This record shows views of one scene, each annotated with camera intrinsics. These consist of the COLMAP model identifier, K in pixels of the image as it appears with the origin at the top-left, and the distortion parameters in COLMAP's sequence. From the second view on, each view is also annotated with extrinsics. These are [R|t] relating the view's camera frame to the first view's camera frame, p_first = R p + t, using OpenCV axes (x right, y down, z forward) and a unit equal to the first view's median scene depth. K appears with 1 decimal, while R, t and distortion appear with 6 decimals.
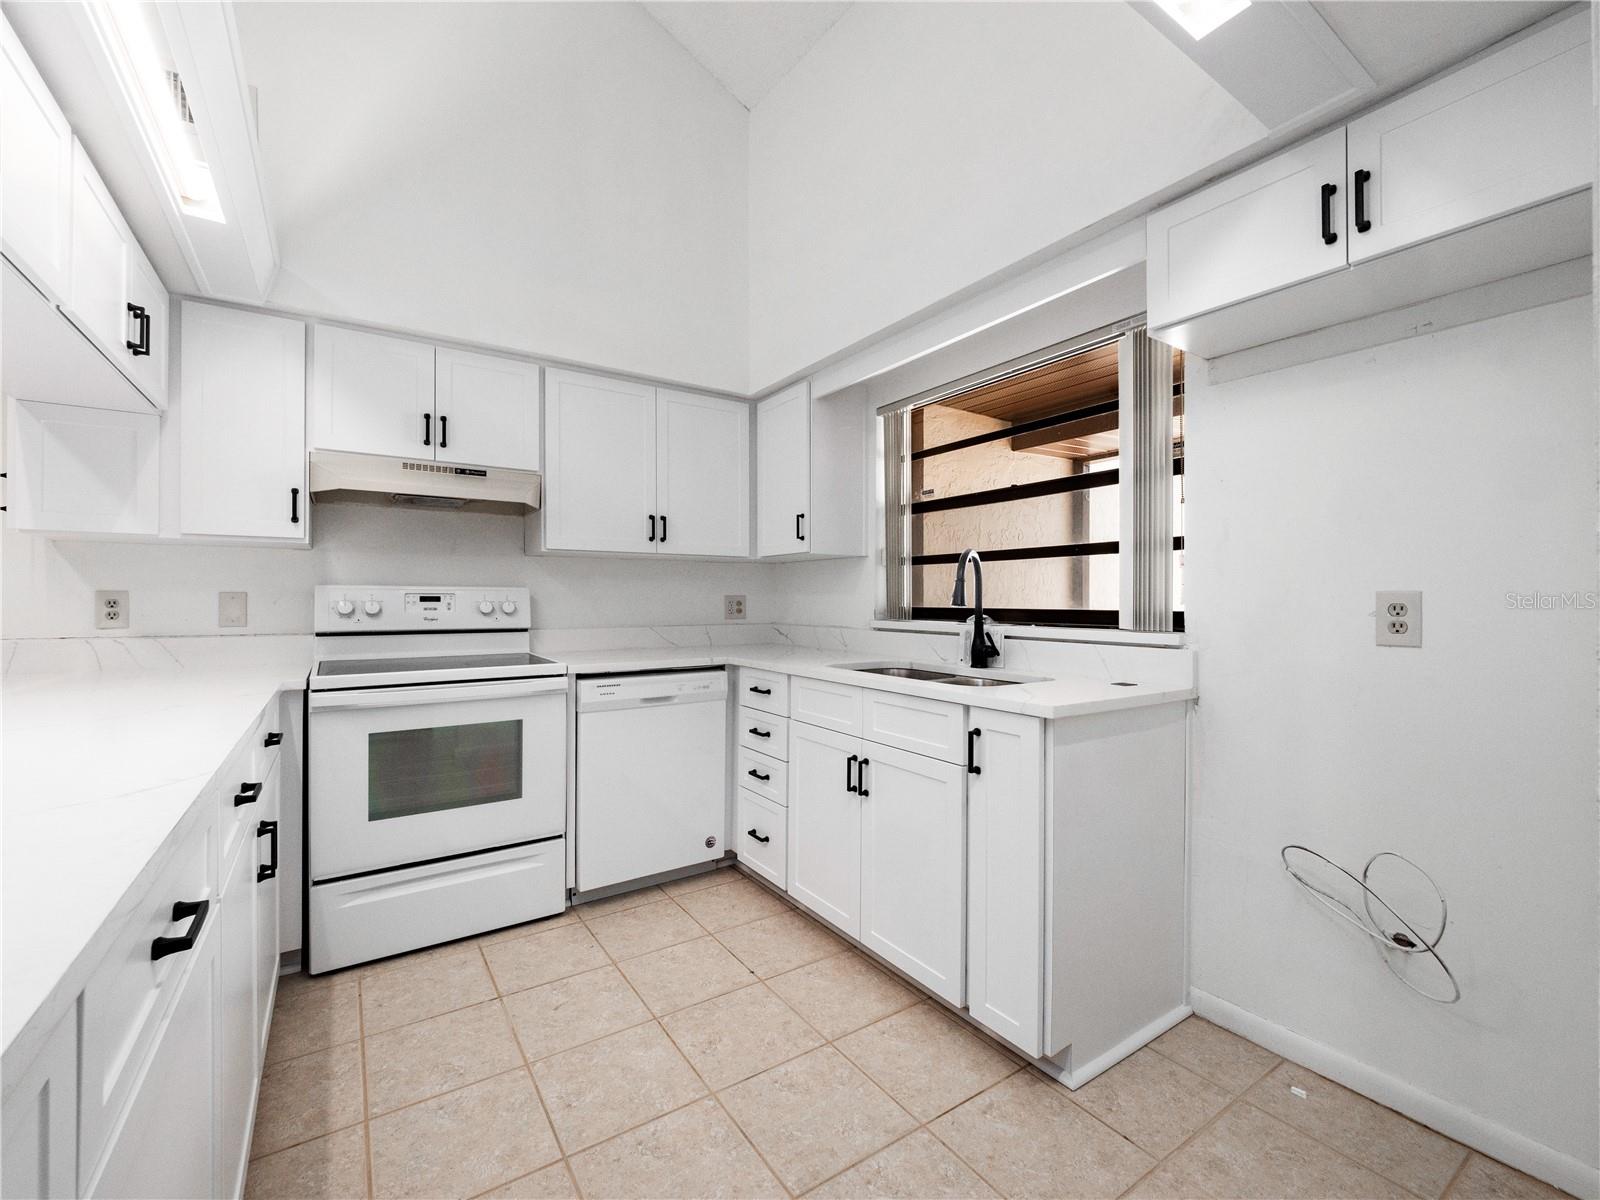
lens RADIAL K [[661.3, 0, 800.0], [0, 661.3, 600.0], [0, 0, 1]] dist [-0.019592, -0.000052]
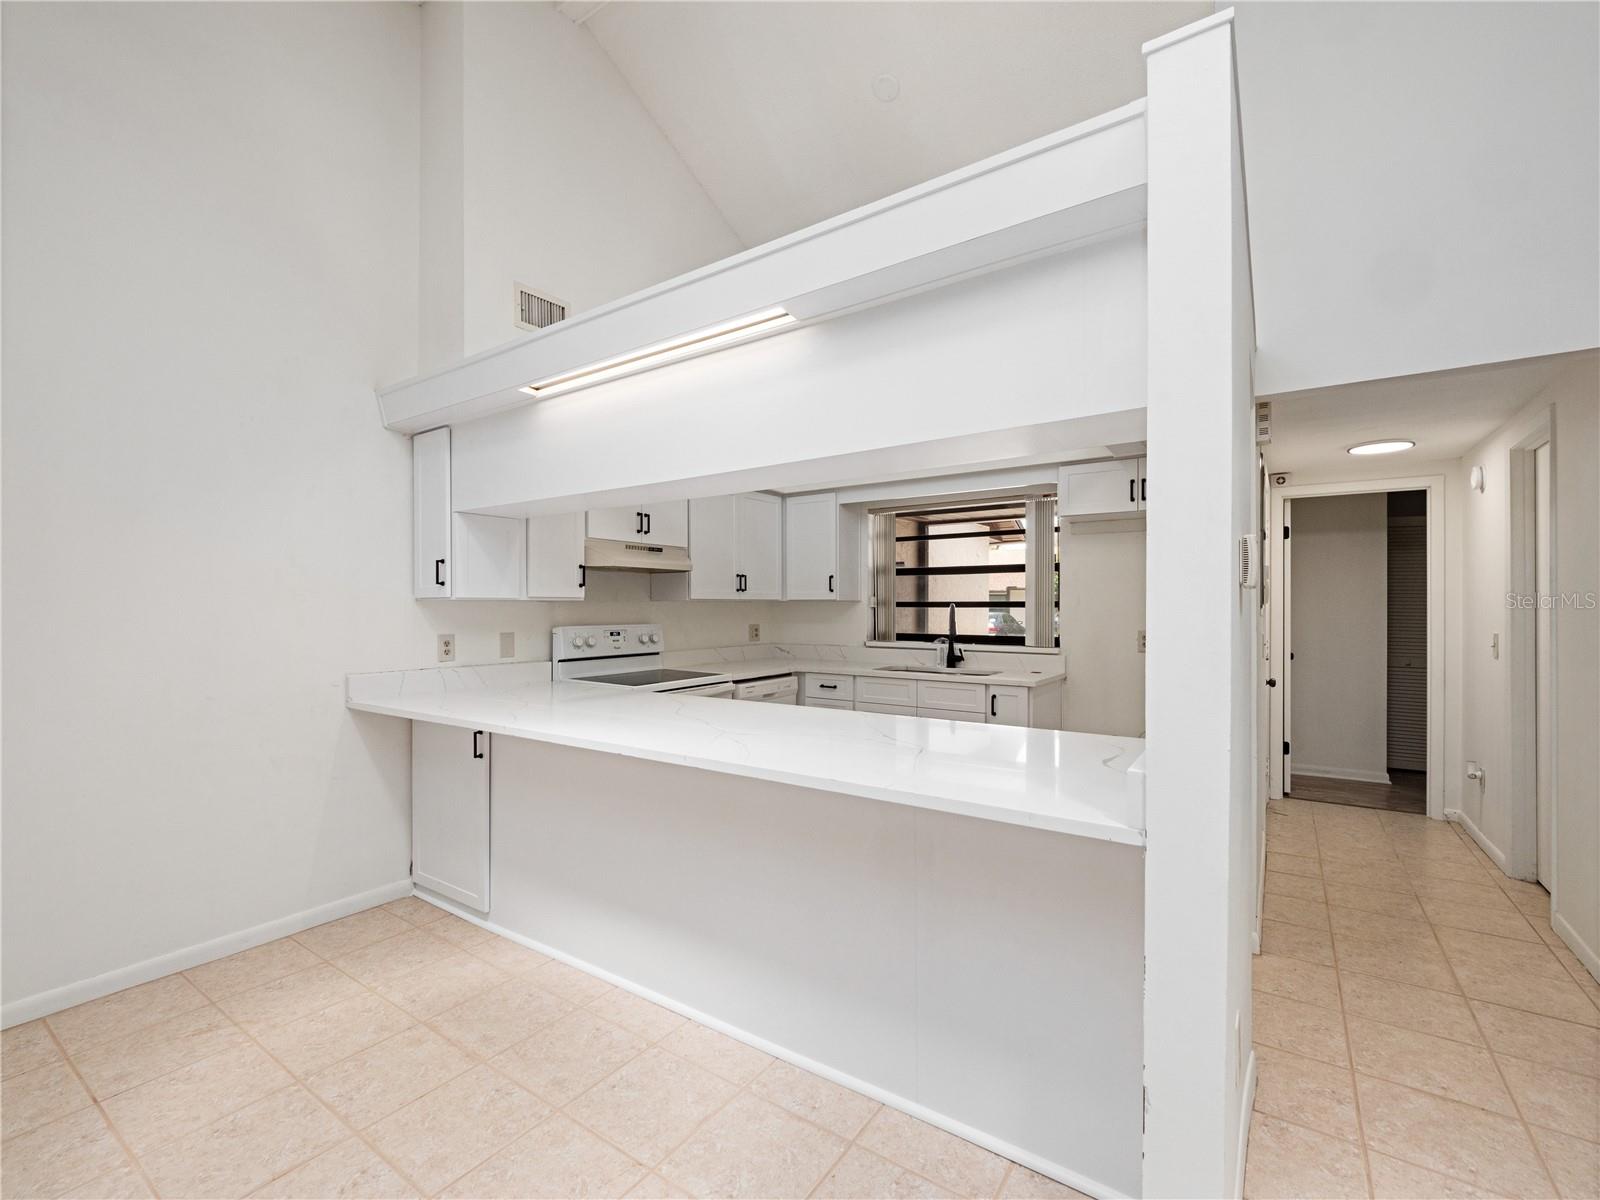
lens RADIAL K [[684.3, 0, 805.5], [0, 684.3, 608.9], [0, 0, 1]] dist [-0.000073, -0.000099]
pose [[0.931584, -0.002650, 0.363517, -0.771116], [0.001928, 0.999995, 0.002349, -0.063814], [-0.363521, -0.001487, 0.931585, -0.597413]]
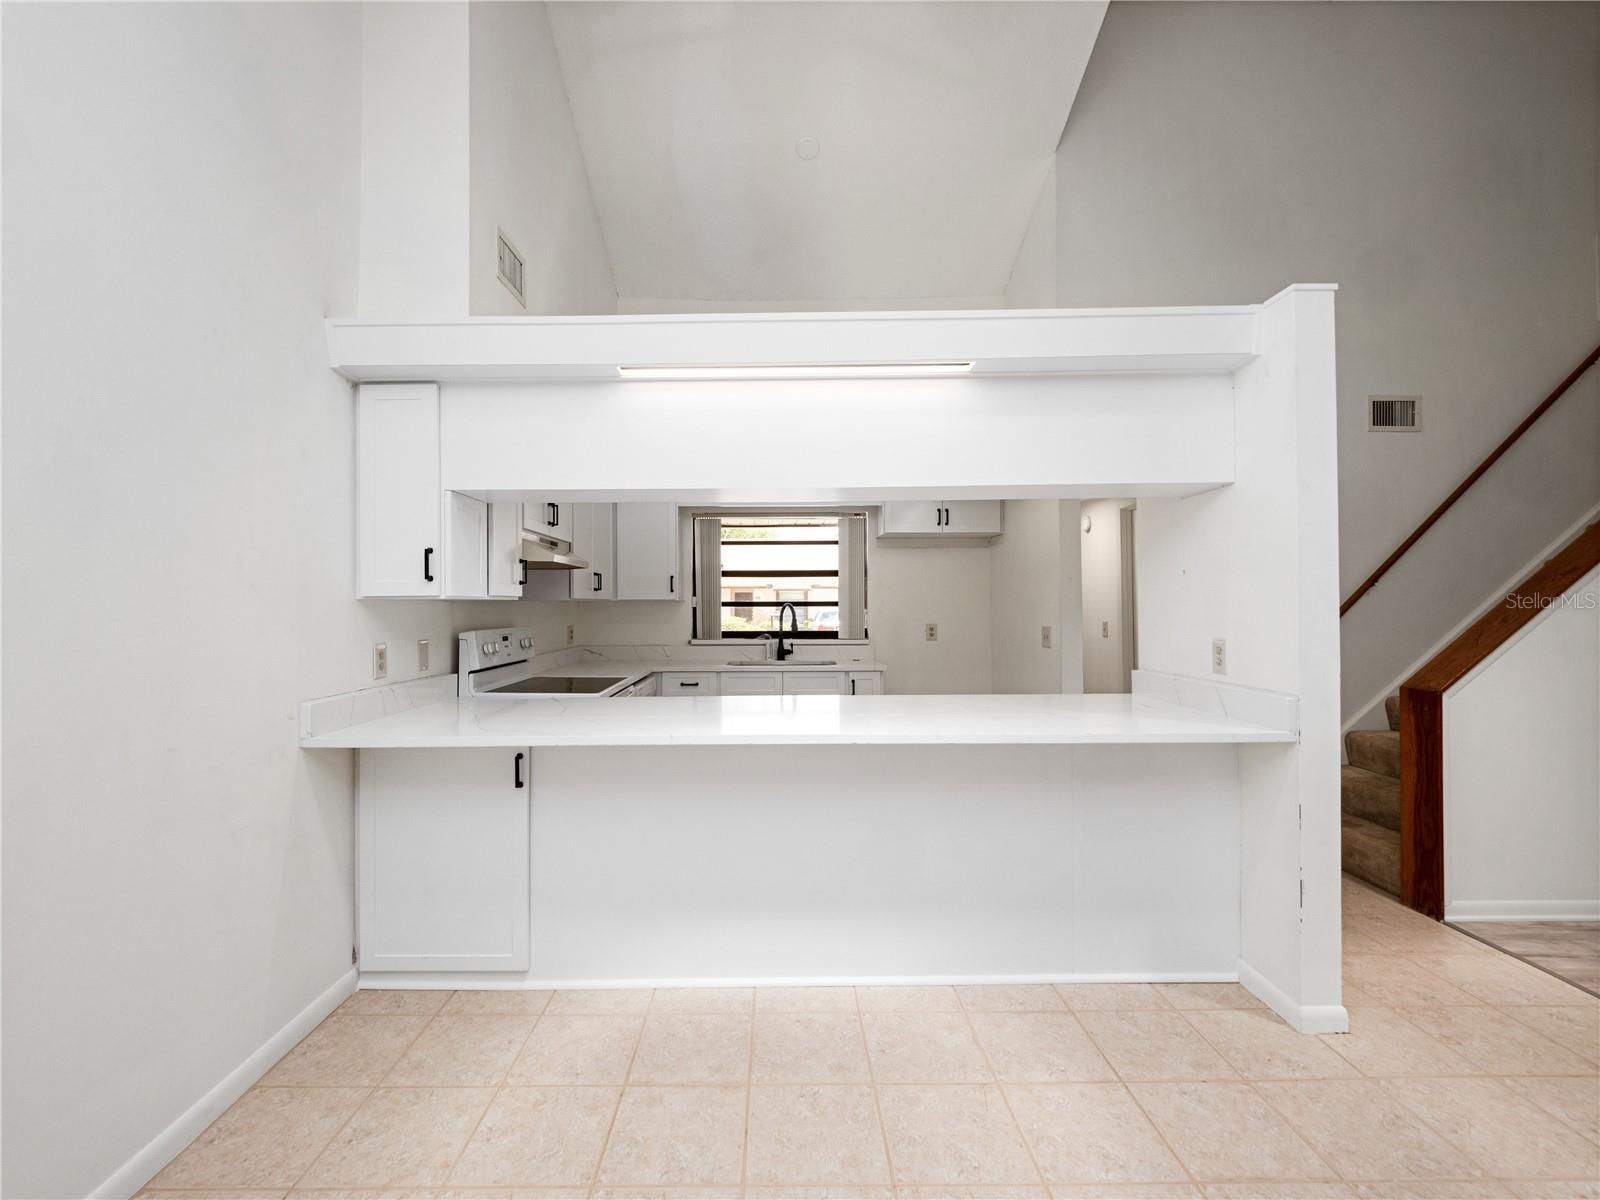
lens RADIAL K [[675.6, 0, 774.8], [0, 675.6, 602.8], [0, 0, 1]] dist [-0.002405, -0.000228]
pose [[0.572330, 0.000513, 0.820023, -1.424769], [0.005306, 0.999977, -0.004329, -0.066401], [-0.820006, 0.006829, 0.572314, -0.178619]]
